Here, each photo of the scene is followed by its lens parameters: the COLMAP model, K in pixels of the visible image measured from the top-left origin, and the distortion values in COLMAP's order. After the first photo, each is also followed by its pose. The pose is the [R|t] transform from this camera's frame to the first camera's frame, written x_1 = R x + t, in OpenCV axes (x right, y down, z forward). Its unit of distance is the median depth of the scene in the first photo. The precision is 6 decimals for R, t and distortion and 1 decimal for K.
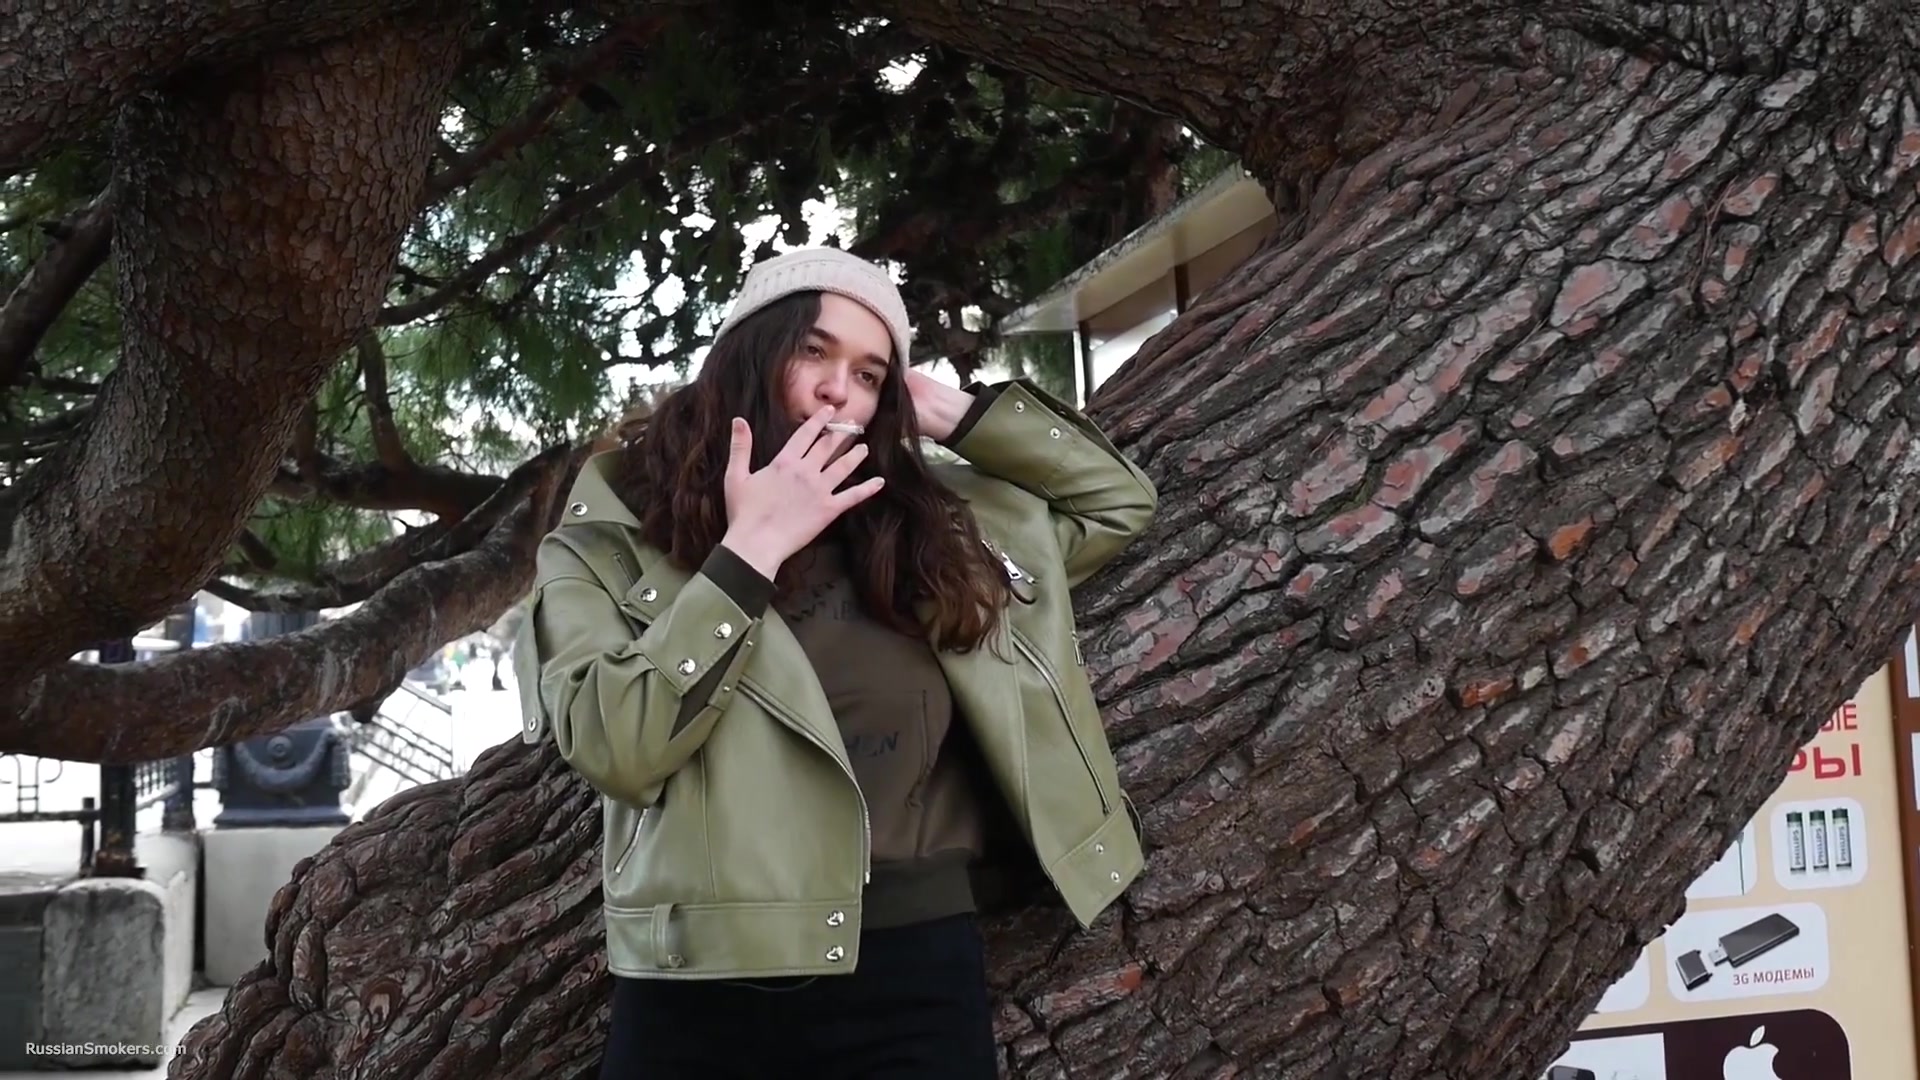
lens RADIAL K [[2812.2, 0, 1018.6], [0, 2812.2, 537.2], [0, 0, 1]] dist [-0.031448, 0.000000]
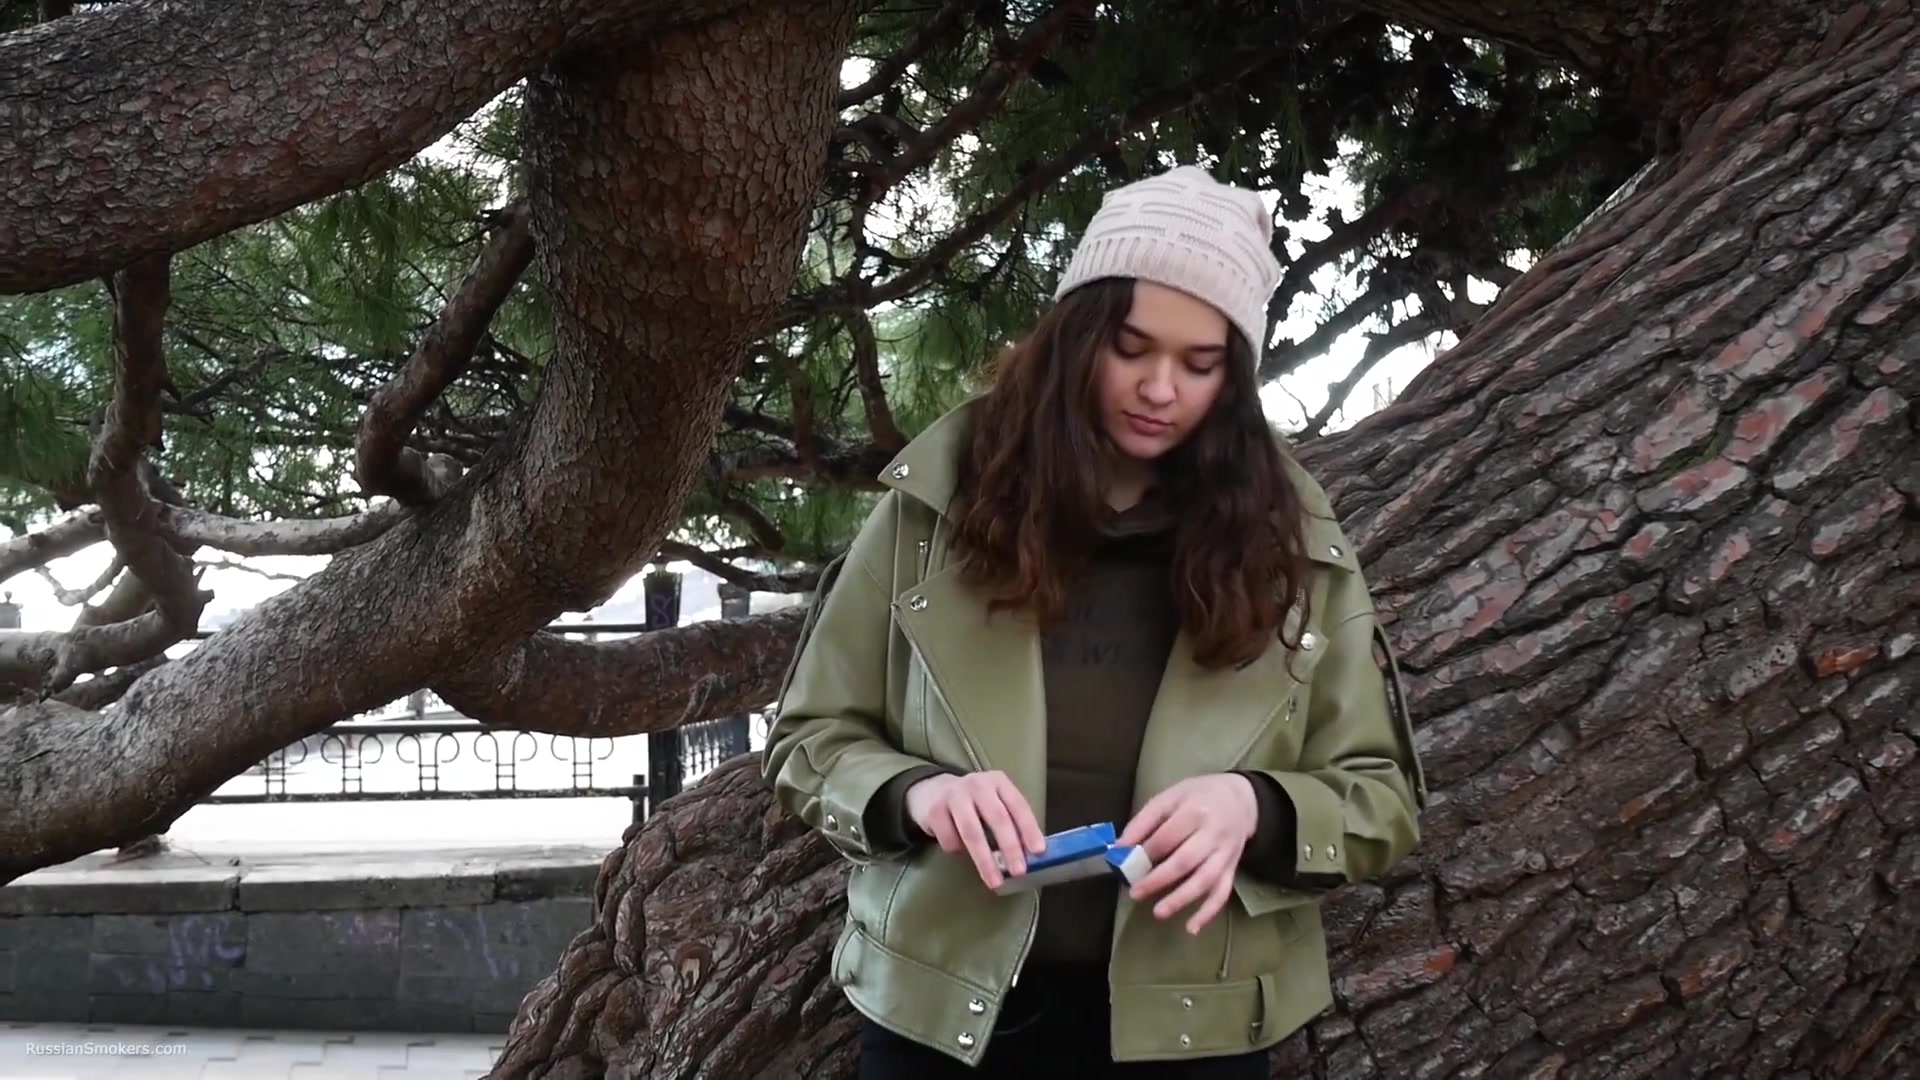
lens RADIAL K [[2812.2, 0, 1028.1], [0, 2812.2, 533.8], [0, 0, 1]] dist [-0.031448, 0.000000]
pose [[0.978022, -0.006703, -0.208394, 0.092030], [0.007285, 0.999971, 0.002024, 0.009324], [0.208375, -0.003497, 0.978043, 0.042216]]
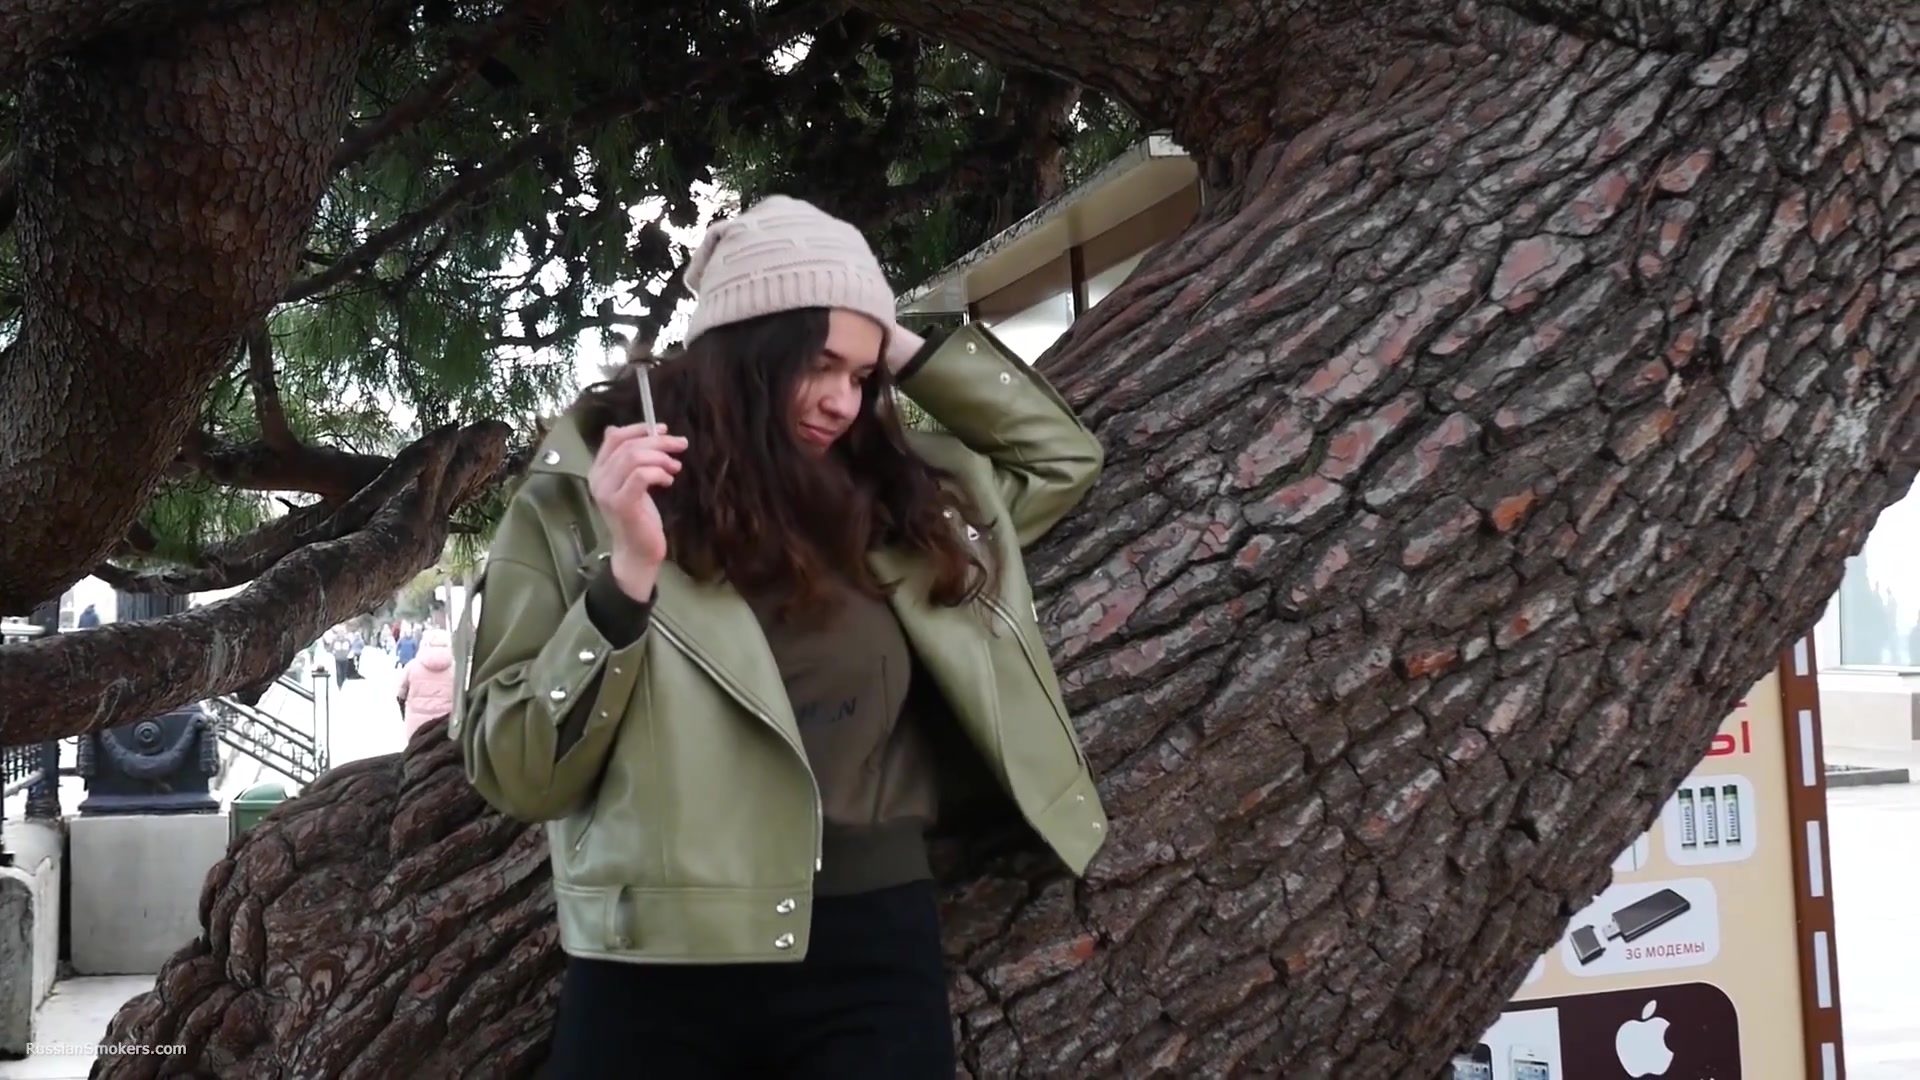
lens RADIAL K [[2812.2, 0, 1014.6], [0, 2812.2, 530.7], [0, 0, 1]] dist [-0.031448, 0.000000]
pose [[0.998769, 0.000856, 0.049588, -0.030954], [-0.000950, 0.999998, 0.001856, 0.005880], [-0.049587, -0.001901, 0.998768, 0.003253]]
